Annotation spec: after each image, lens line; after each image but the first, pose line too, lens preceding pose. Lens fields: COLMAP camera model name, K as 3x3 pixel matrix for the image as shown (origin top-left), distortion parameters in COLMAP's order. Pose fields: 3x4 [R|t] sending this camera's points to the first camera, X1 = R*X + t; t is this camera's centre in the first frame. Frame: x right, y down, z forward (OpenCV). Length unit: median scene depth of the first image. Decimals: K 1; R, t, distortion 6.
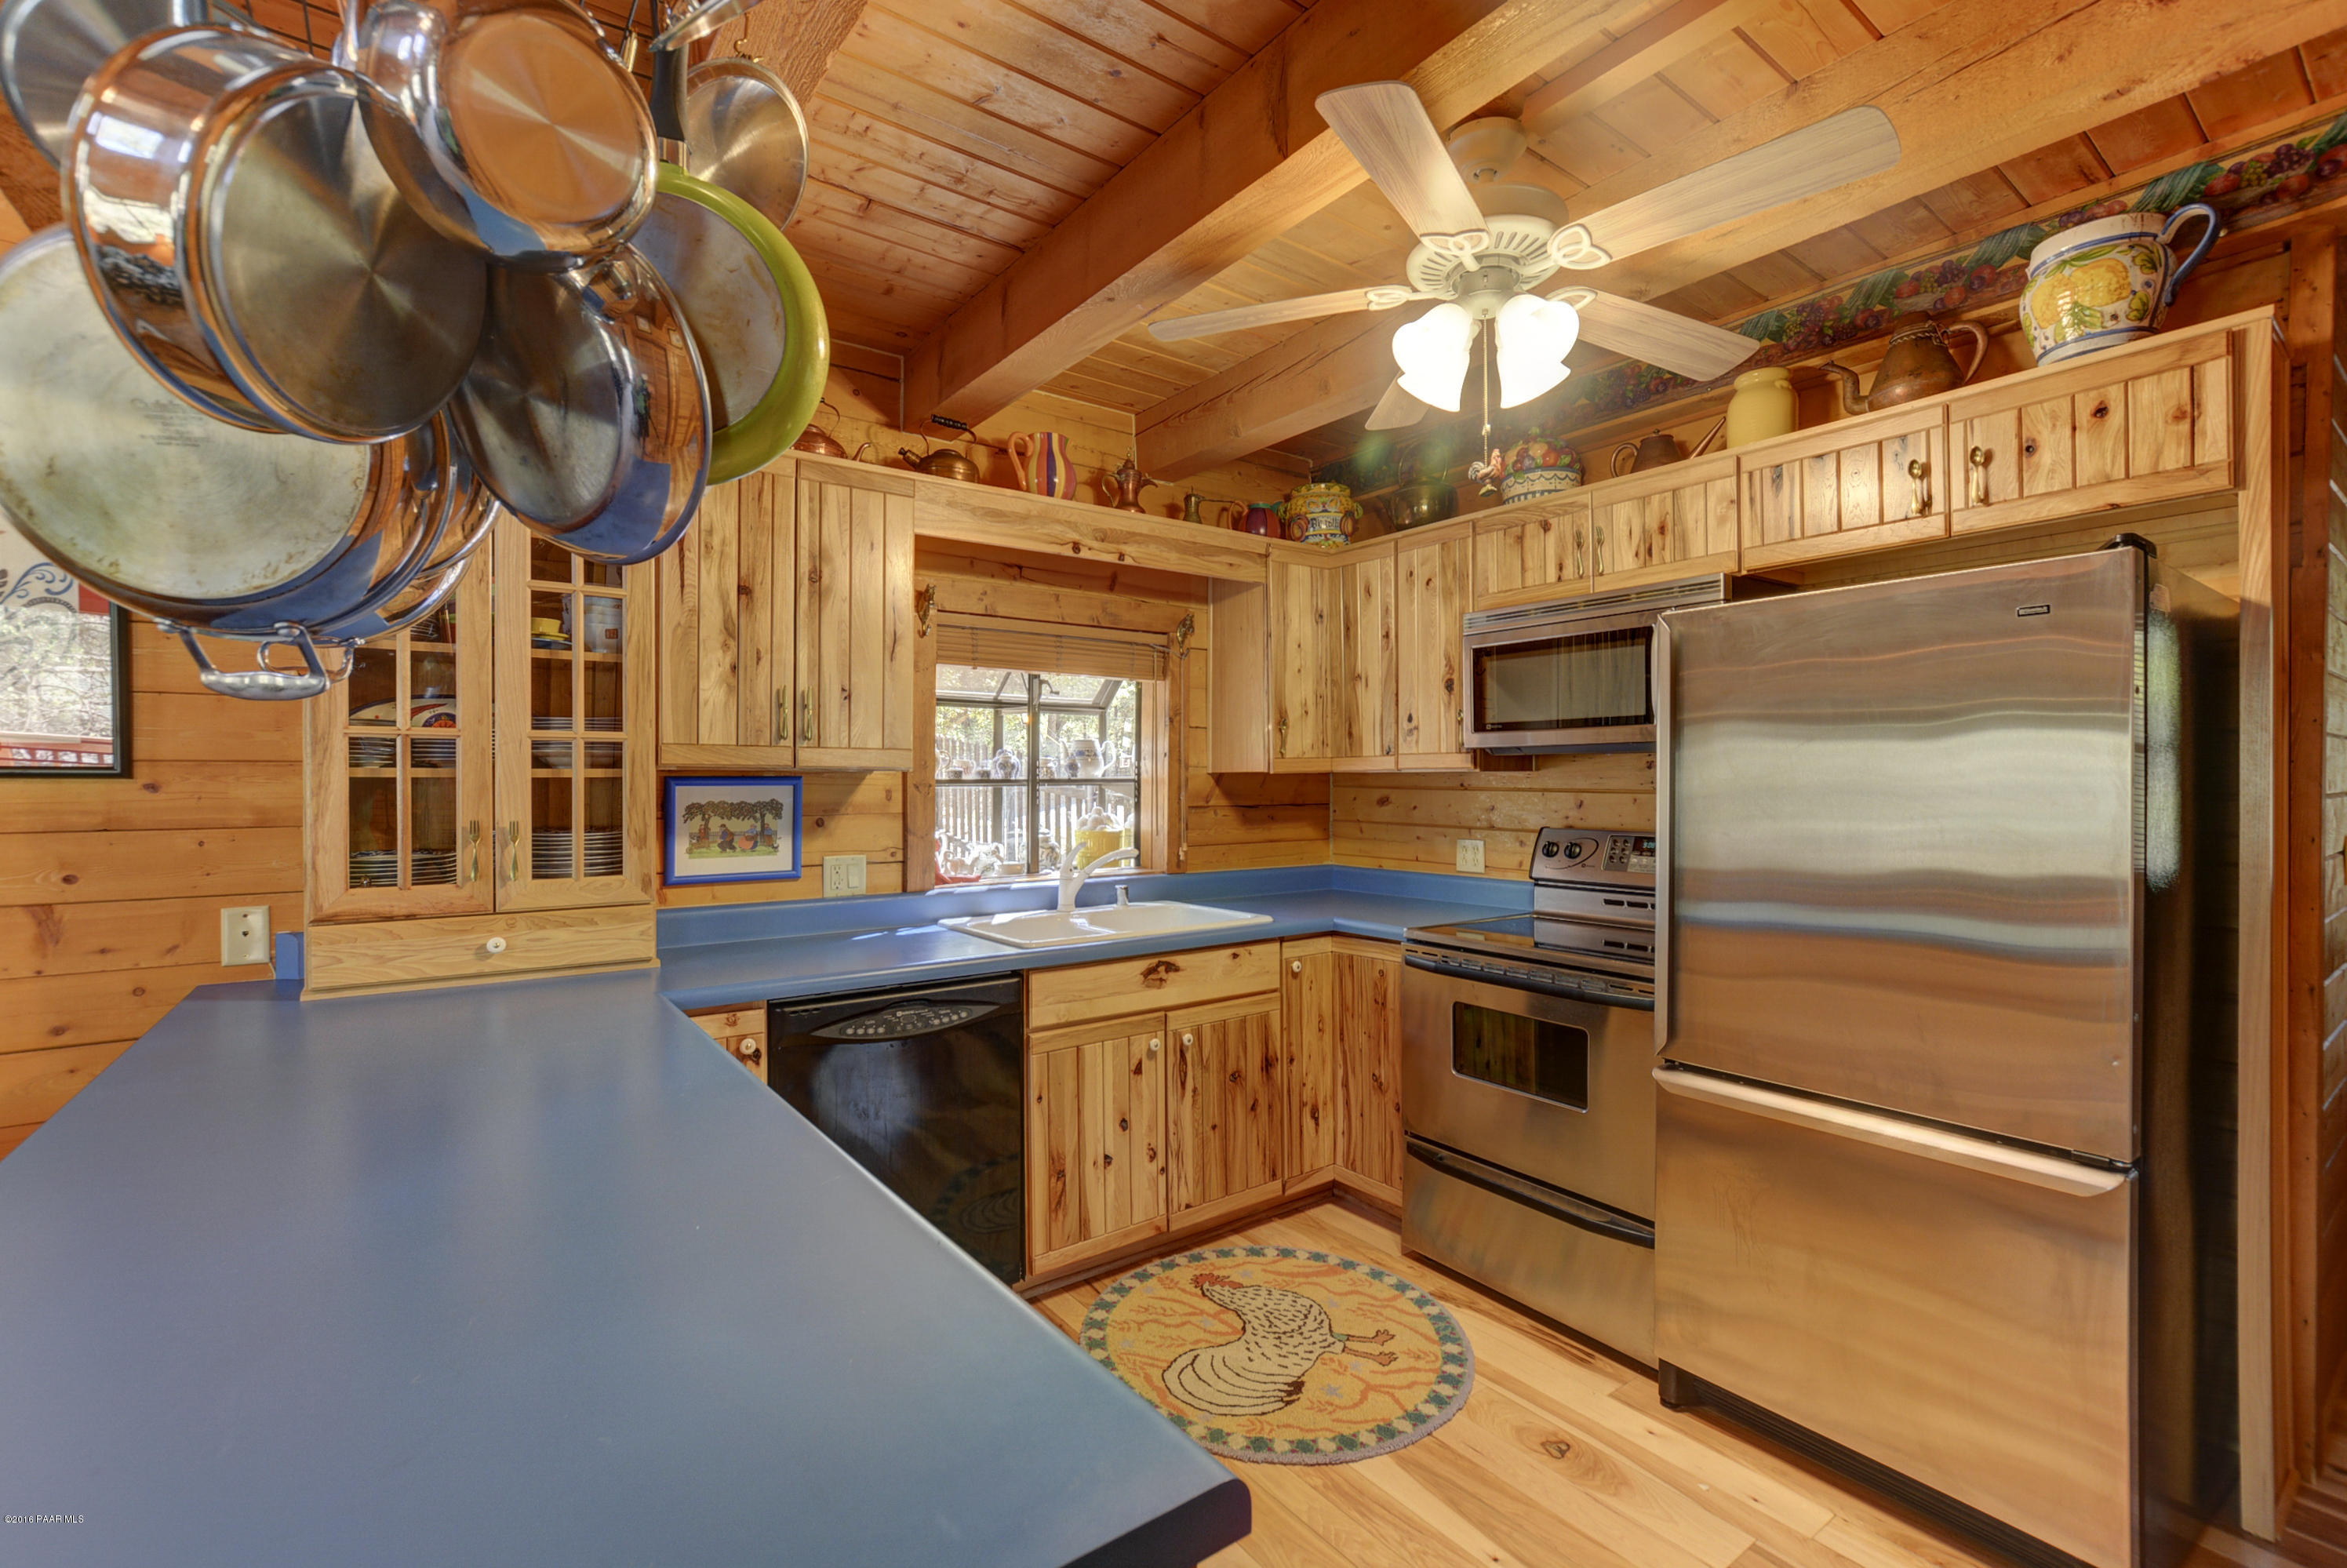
lens RADIAL K [[1043.2, 0, 1184.0], [0, 1043.2, 790.4], [0, 0, 1]] dist [0.001232, 0.000656]
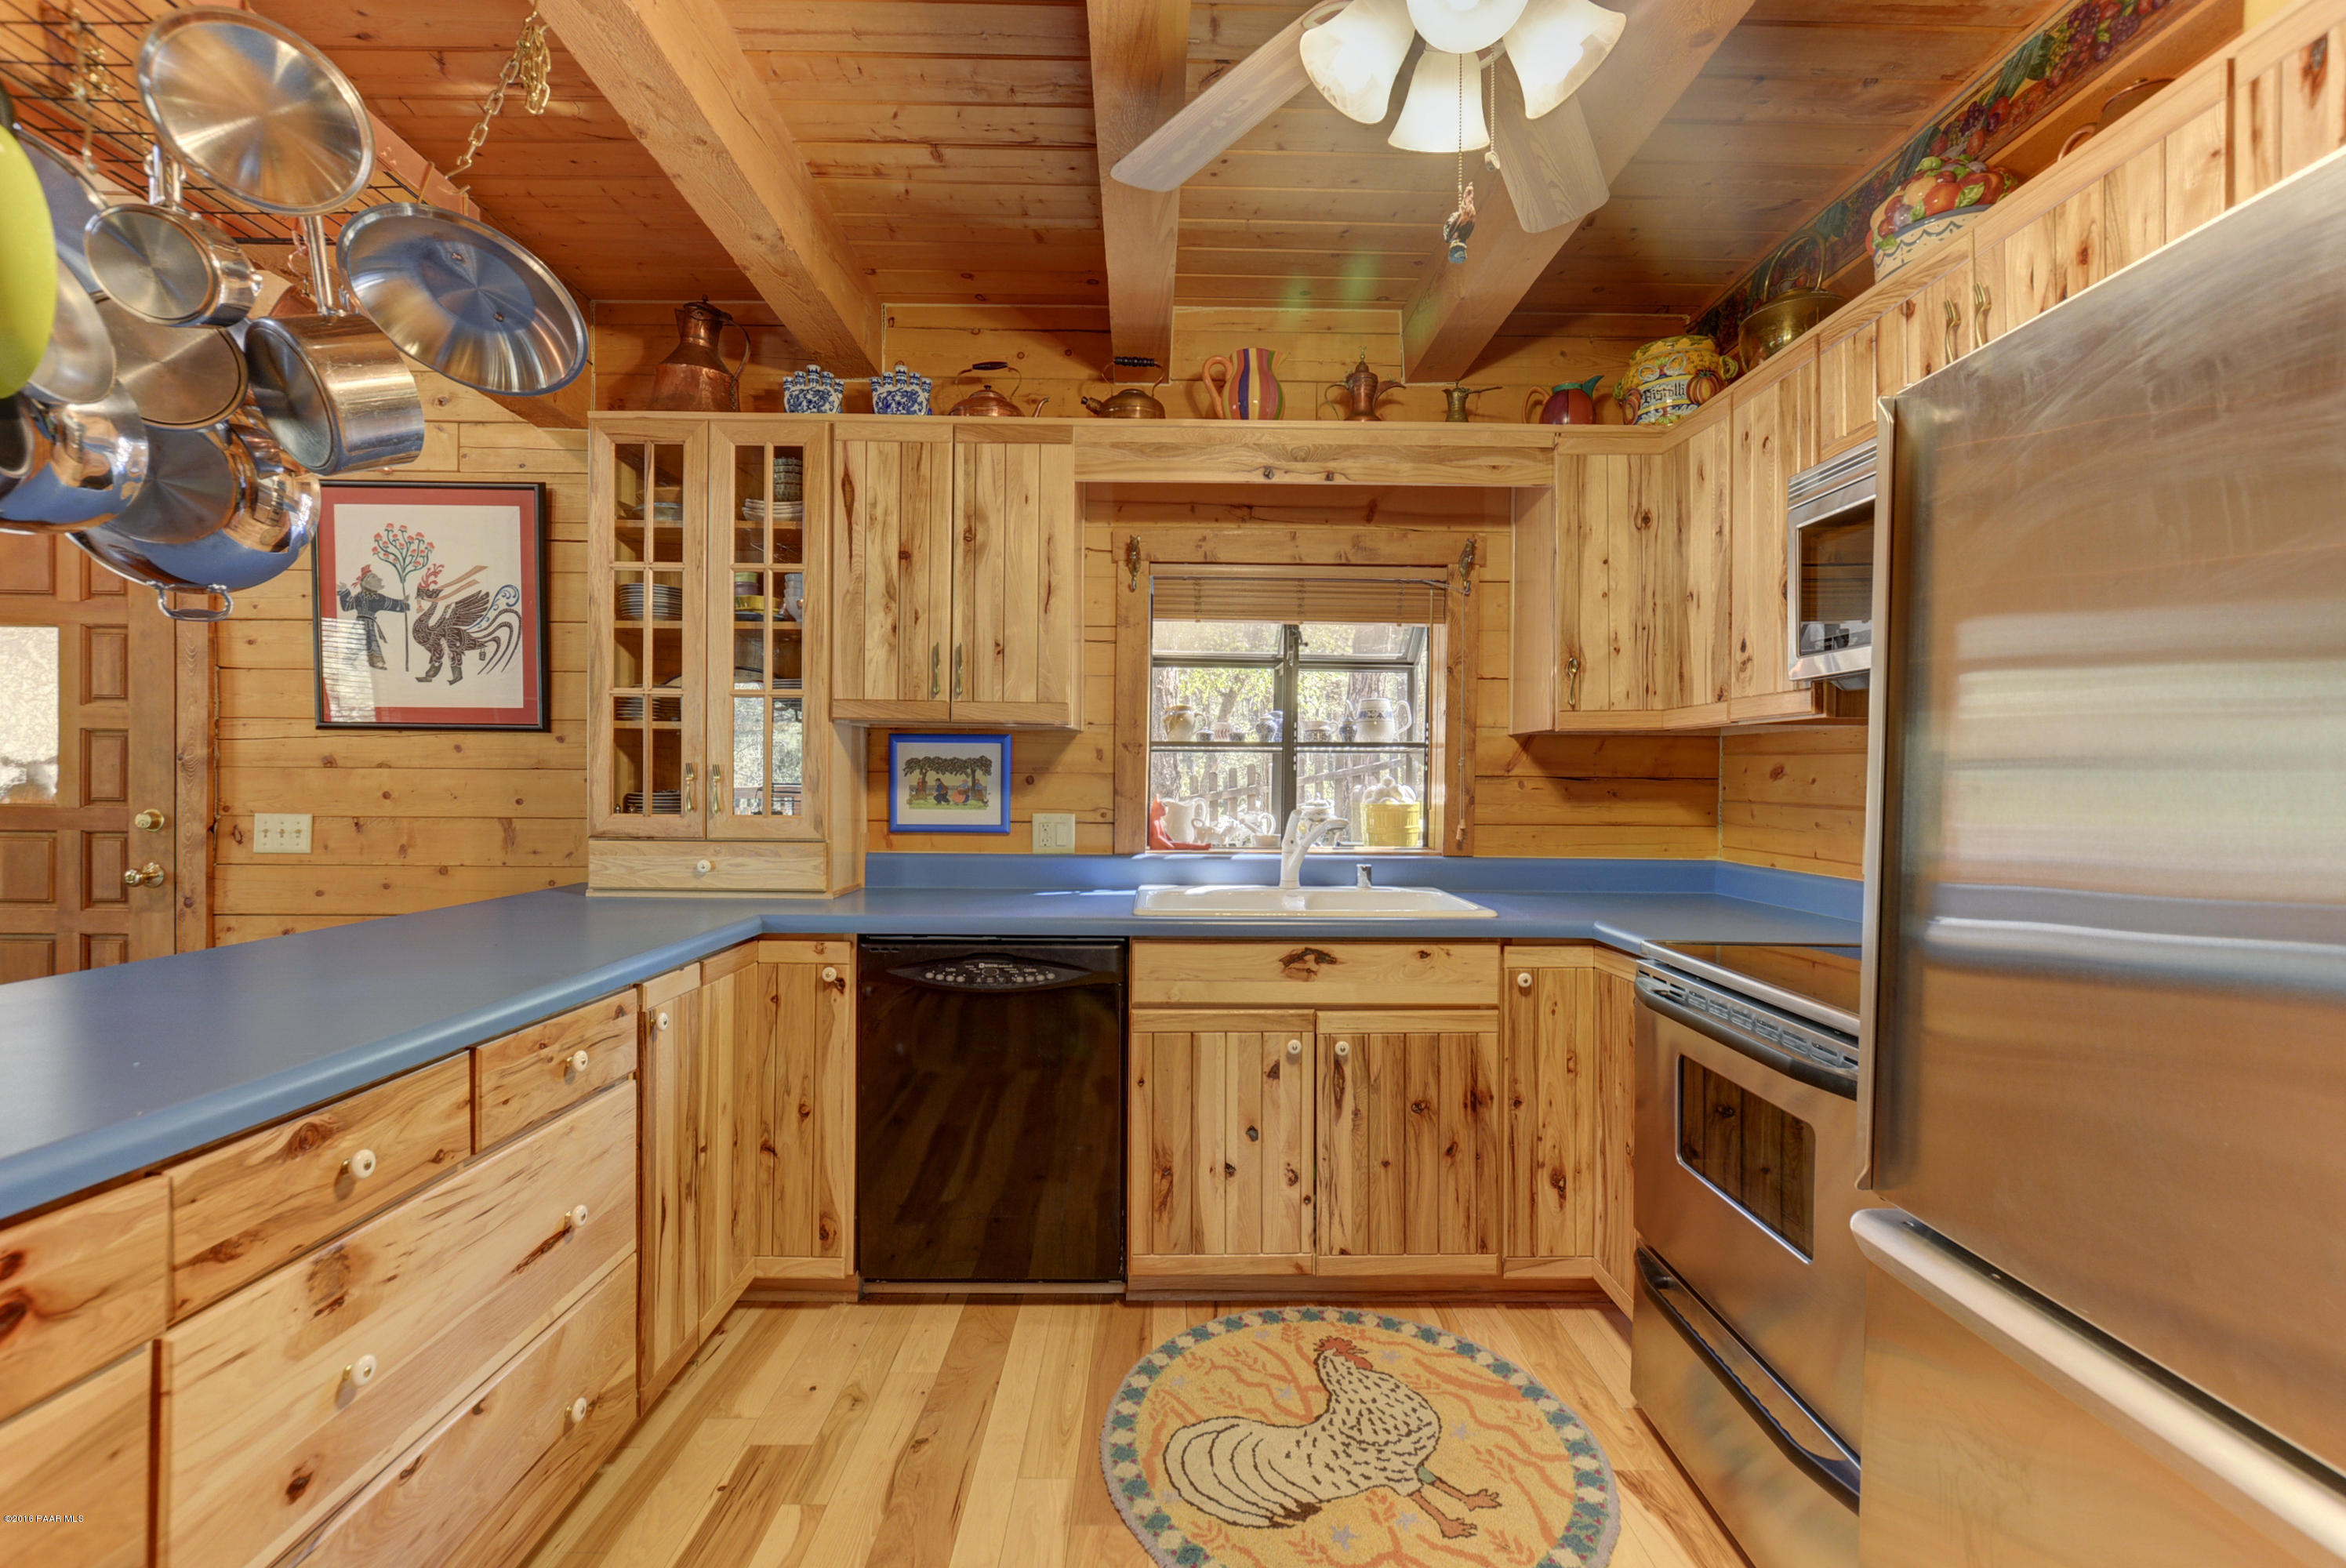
lens RADIAL K [[1042.7, 0, 1183.5], [0, 1042.7, 790.4], [0, 0, 1]] dist [0.001232, 0.000656]
pose [[0.808142, 0.014755, -0.588803, 0.379274], [-0.015984, 0.999867, 0.003117, 0.035550], [0.588771, 0.006892, 0.808271, 0.261556]]
